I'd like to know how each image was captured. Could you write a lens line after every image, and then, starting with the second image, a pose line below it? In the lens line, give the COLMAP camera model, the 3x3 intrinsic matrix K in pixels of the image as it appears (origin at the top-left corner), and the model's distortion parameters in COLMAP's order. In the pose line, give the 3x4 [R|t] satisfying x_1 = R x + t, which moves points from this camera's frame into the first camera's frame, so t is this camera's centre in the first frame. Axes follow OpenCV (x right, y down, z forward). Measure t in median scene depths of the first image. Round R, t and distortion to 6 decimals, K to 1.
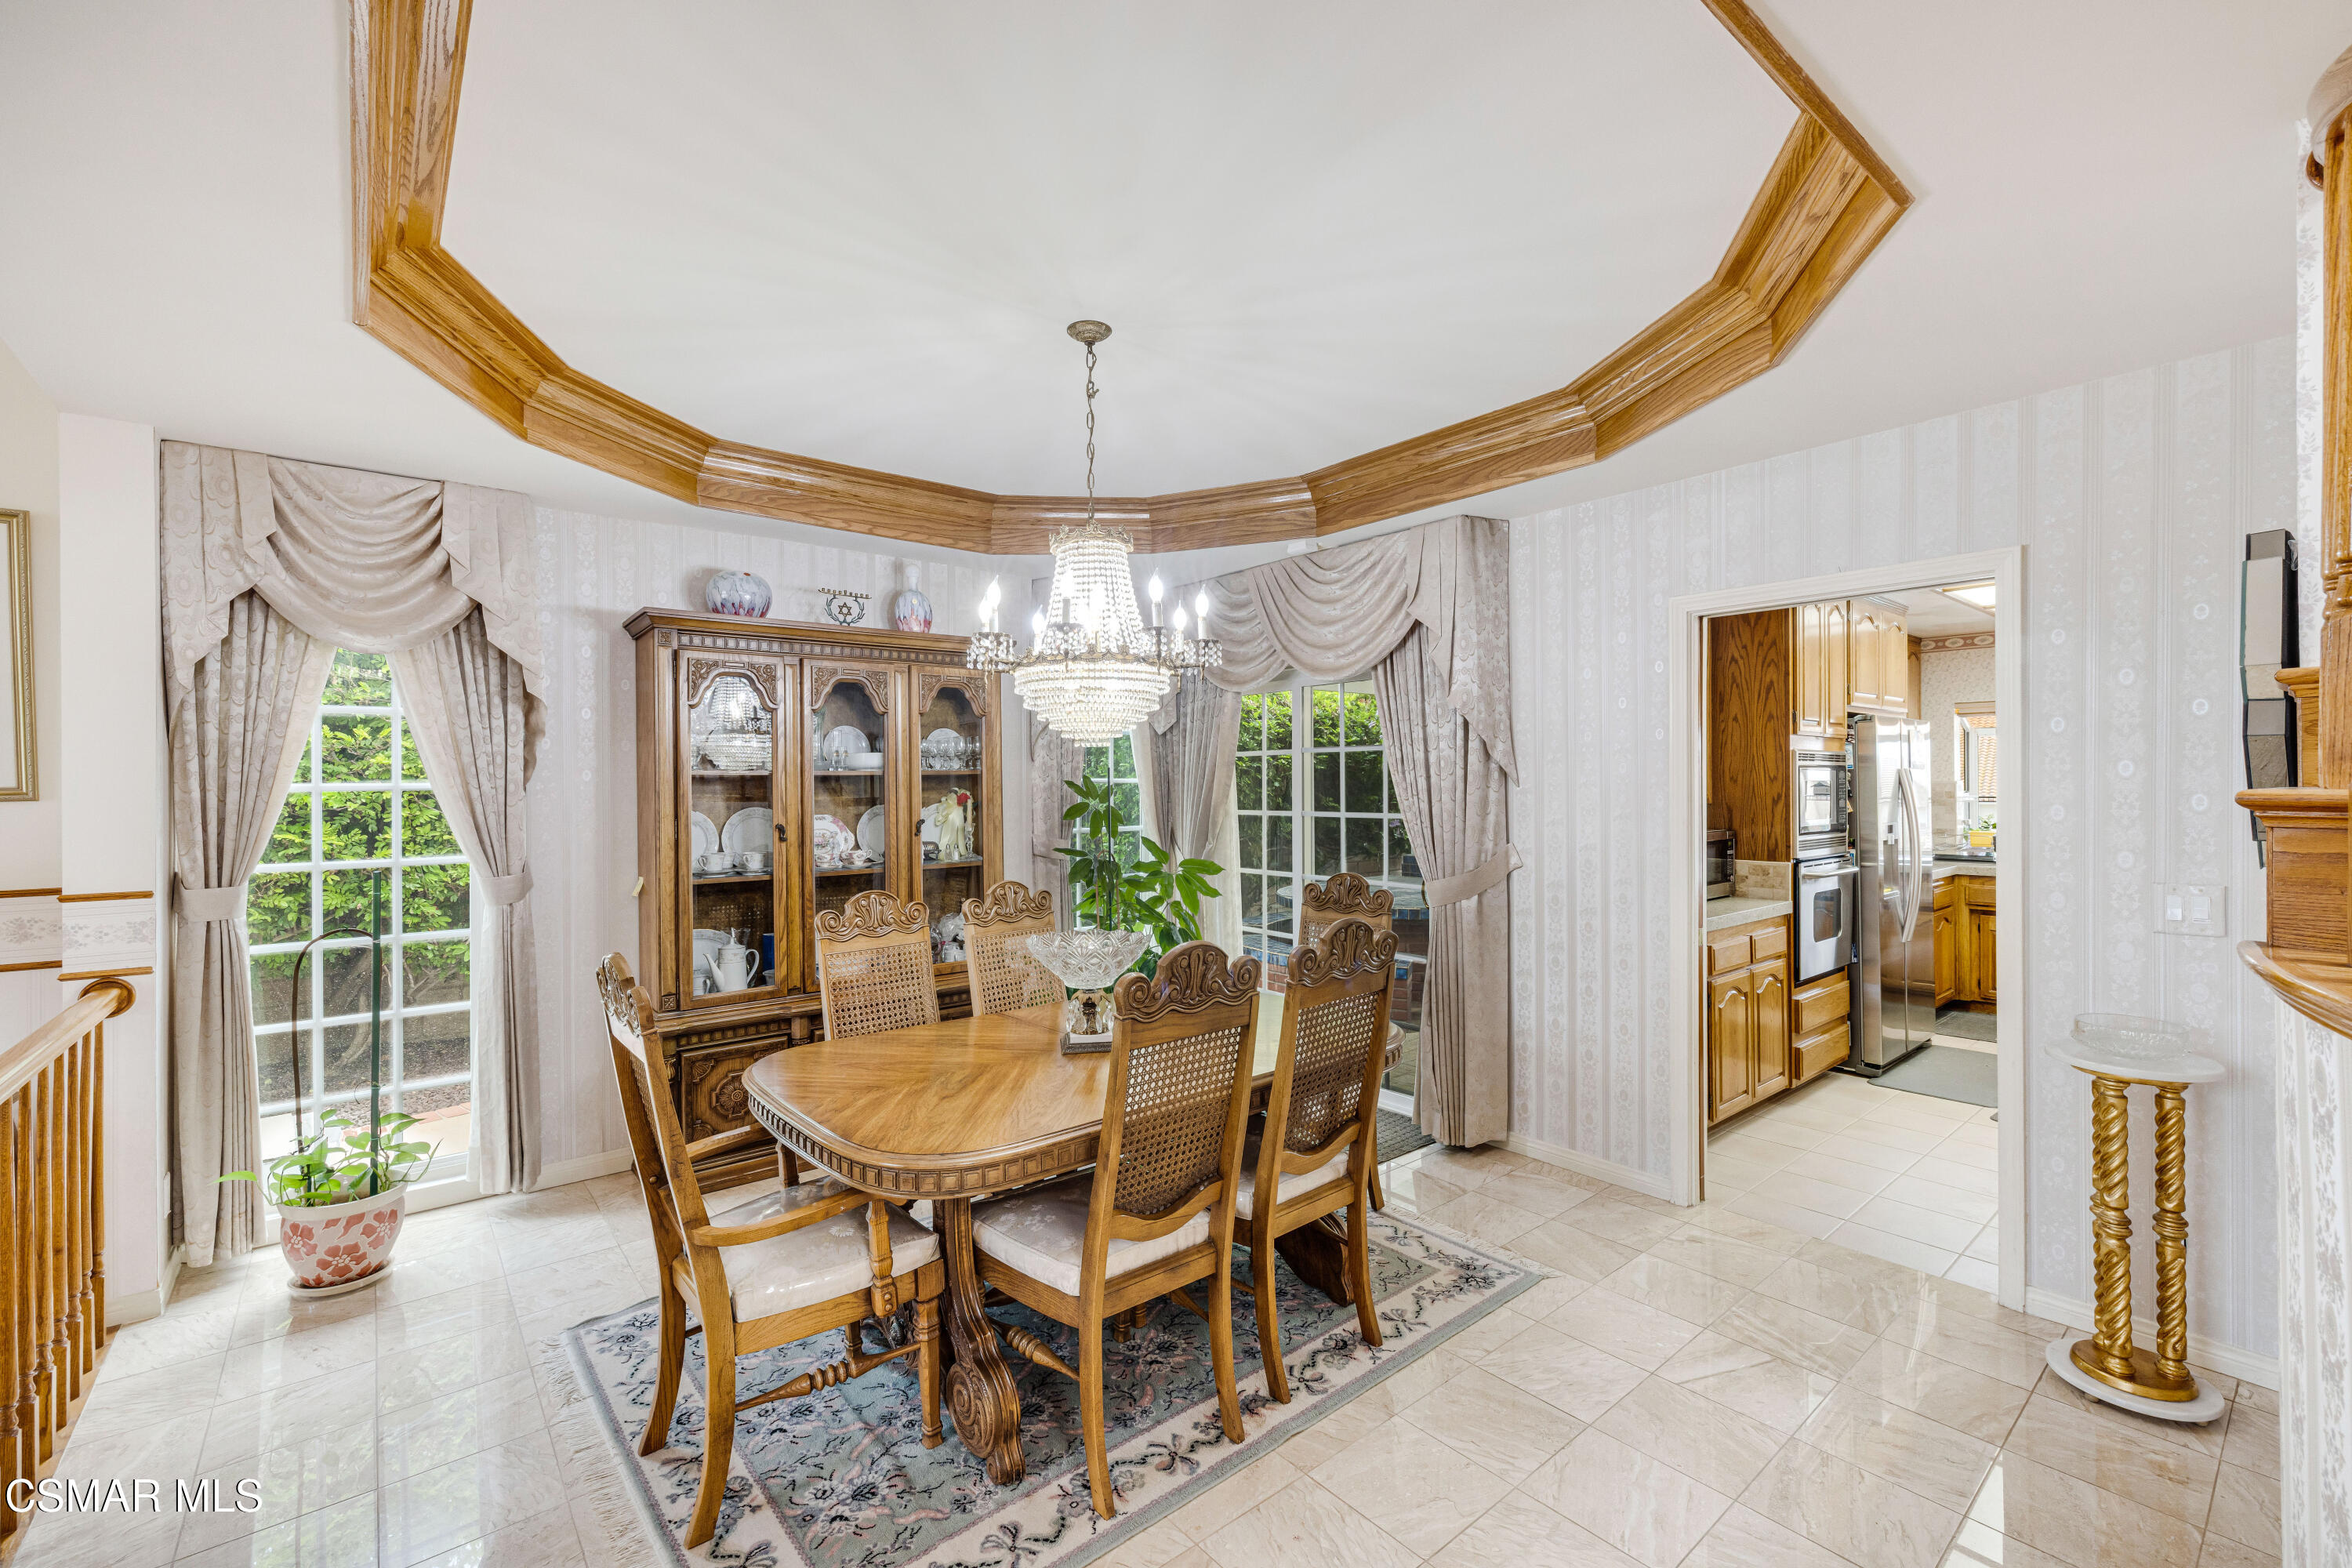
lens RADIAL K [[989.5, 0, 1176.6], [0, 989.5, 775.3], [0, 0, 1]] dist [0.000637, 0.000085]
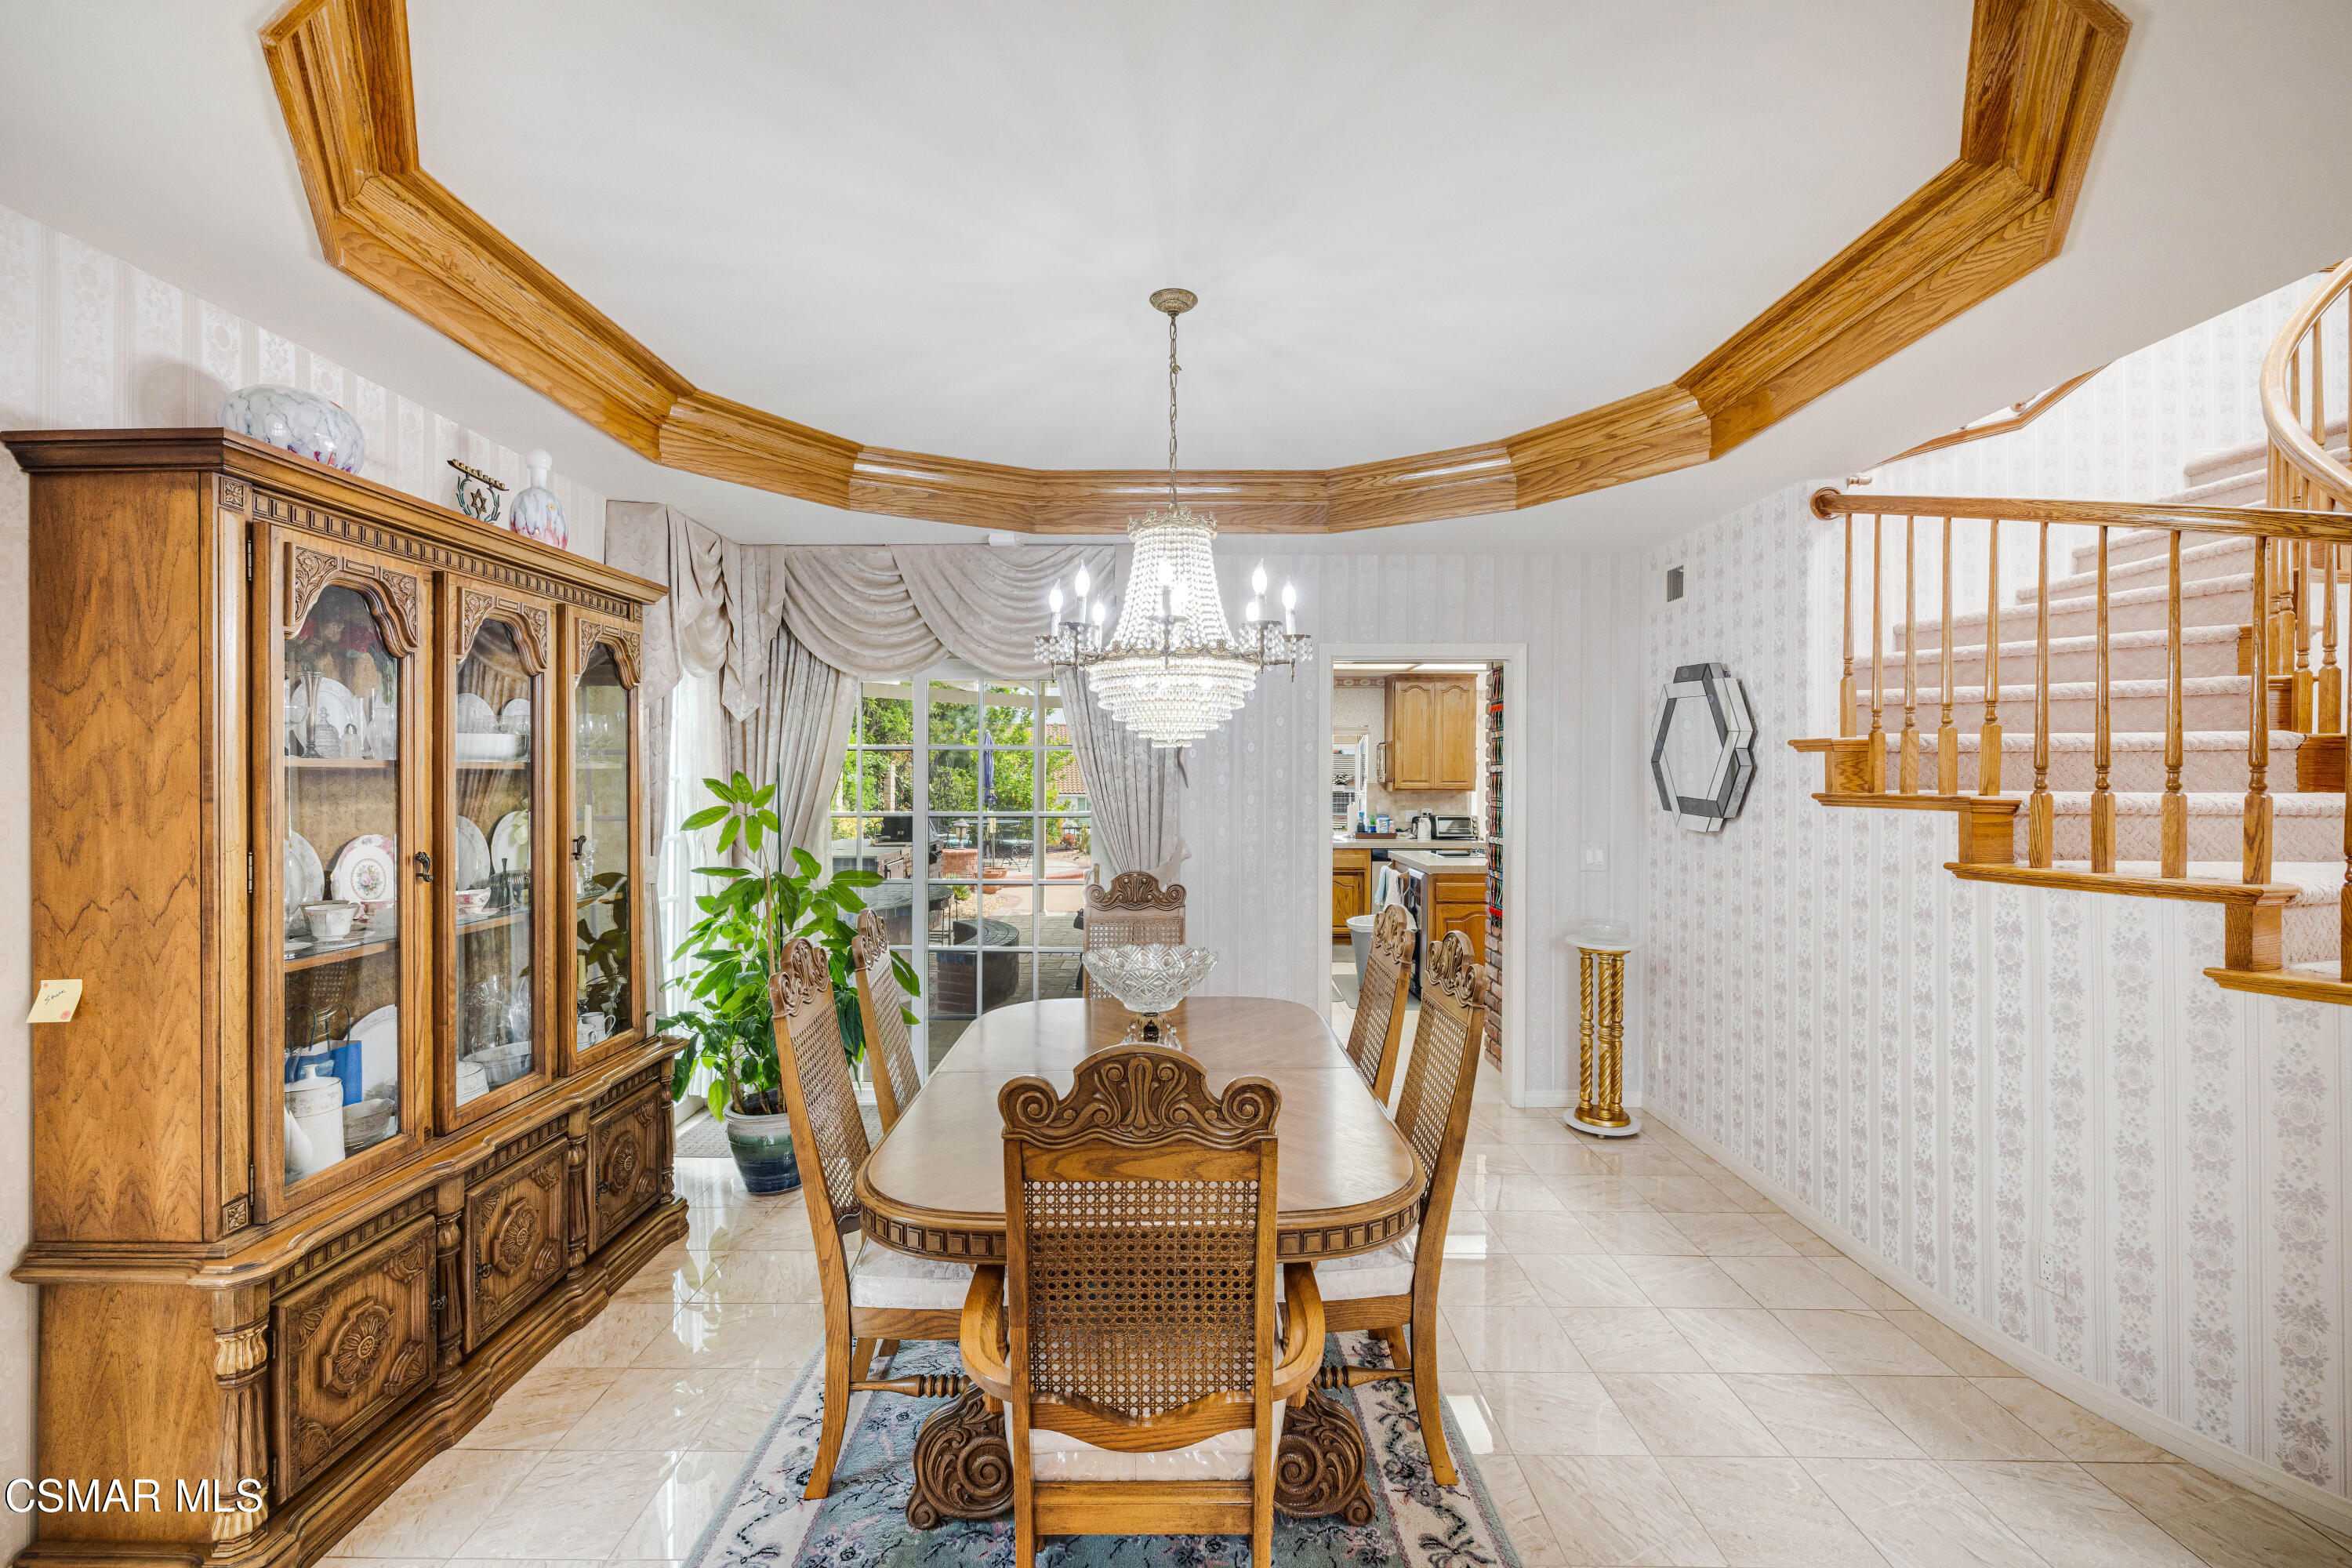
lens RADIAL K [[975.5, 0, 1176.9], [0, 975.5, 770.2], [0, 0, 1]] dist [0.001778, -0.000527]
pose [[0.638527, 0.013814, 0.769475, -0.782189], [-0.012634, 0.999892, -0.007467, -0.000637], [-0.769496, -0.004954, 0.638633, 0.411515]]
